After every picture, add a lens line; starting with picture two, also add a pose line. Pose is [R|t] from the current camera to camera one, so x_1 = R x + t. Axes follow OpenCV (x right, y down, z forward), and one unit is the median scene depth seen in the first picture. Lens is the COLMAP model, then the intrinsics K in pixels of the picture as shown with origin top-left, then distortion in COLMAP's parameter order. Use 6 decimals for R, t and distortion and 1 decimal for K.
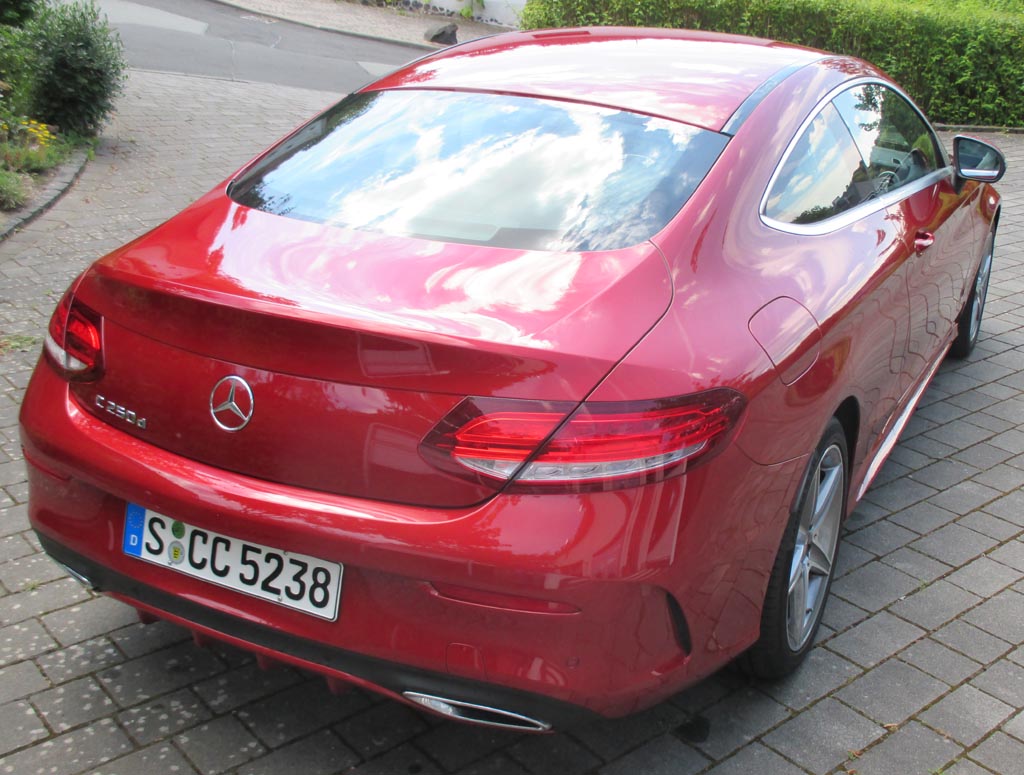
lens RADIAL K [[1073.1, 0, 512.0], [0, 1073.1, 387.5], [0, 0, 1]] dist [-0.049902, 0.025252]
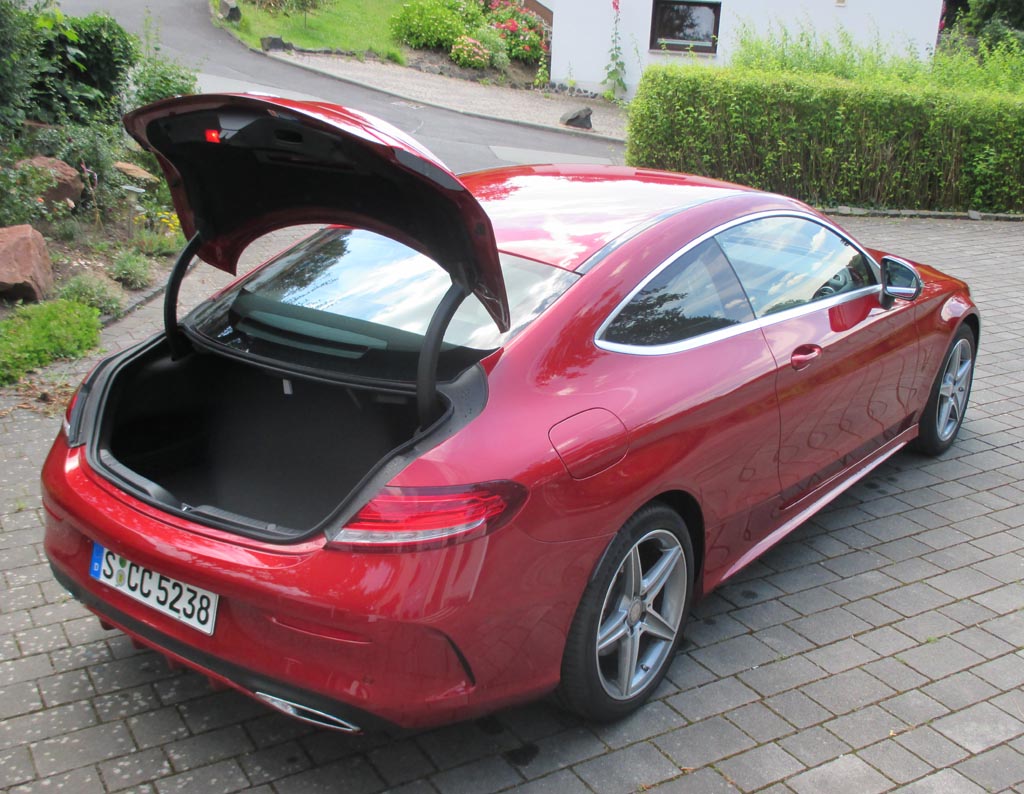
lens RADIAL K [[1084.3, 0, 512.0], [0, 1084.3, 397.0], [0, 0, 1]] dist [-0.043366, -0.015438]
pose [[0.983466, 0.041343, -0.176310, 0.358295], [-0.049475, 0.997893, -0.041981, -0.038056], [0.174203, 0.050010, 0.983439, -0.245519]]
